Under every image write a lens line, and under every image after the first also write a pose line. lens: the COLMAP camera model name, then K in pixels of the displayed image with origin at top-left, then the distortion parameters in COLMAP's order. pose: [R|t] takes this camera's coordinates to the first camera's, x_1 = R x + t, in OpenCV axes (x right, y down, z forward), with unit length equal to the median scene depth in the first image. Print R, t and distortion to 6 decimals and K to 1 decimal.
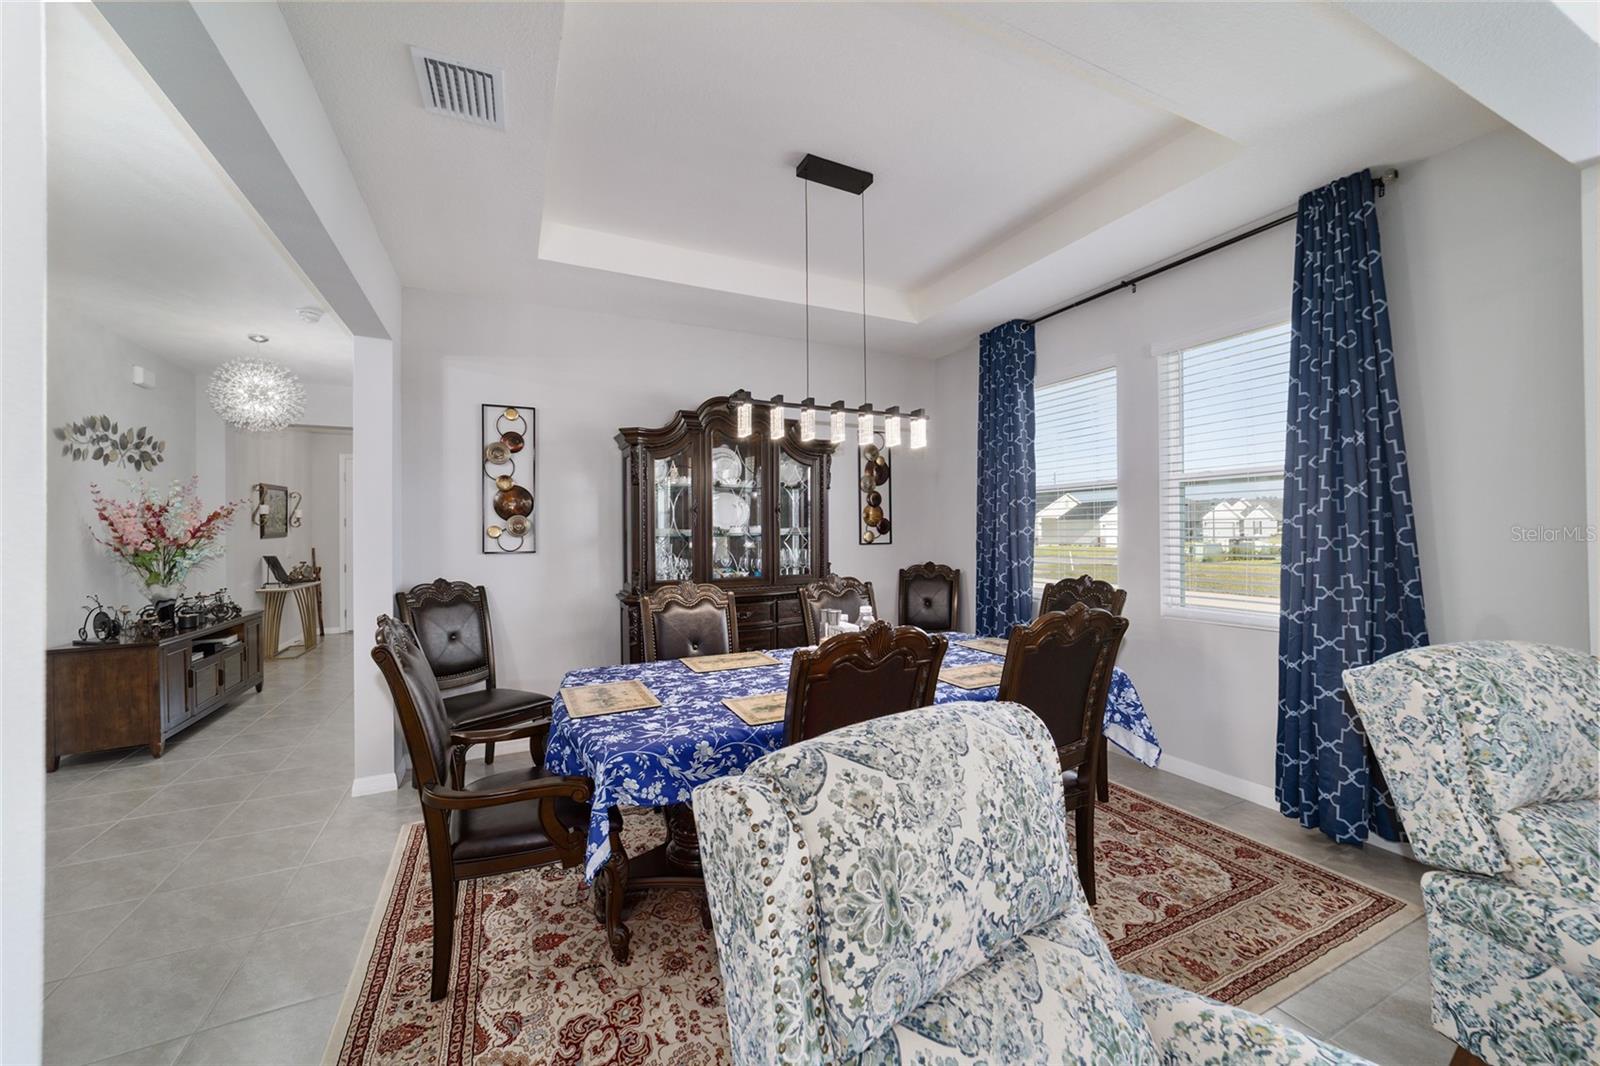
lens RADIAL K [[610.9, 0, 794.8], [0, 610.9, 528.6], [0, 0, 1]] dist [-0.017424, 0.008975]
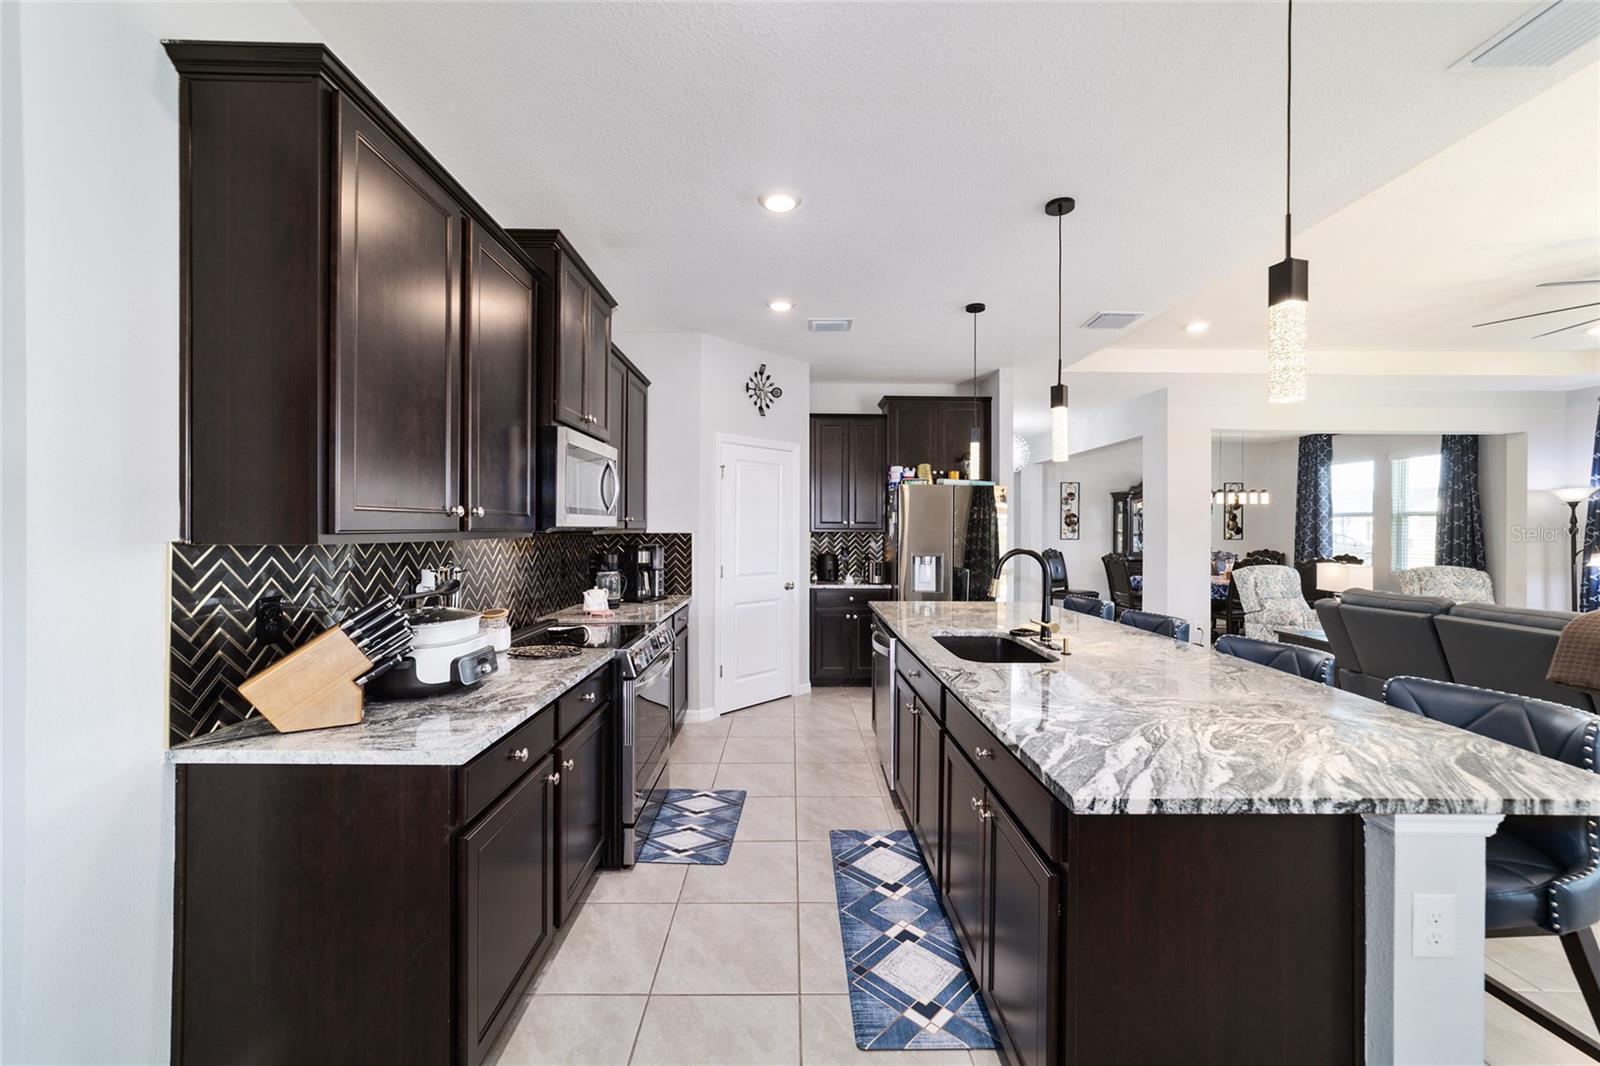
lens RADIAL K [[610.9, 0, 794.8], [0, 610.9, 528.6], [0, 0, 1]] dist [-0.017424, 0.008975]
pose [[0.908770, 0.015602, -0.417006, -0.394145], [-0.010506, 0.999839, 0.014512, -0.027078], [0.417166, -0.008807, 0.908788, -1.609396]]
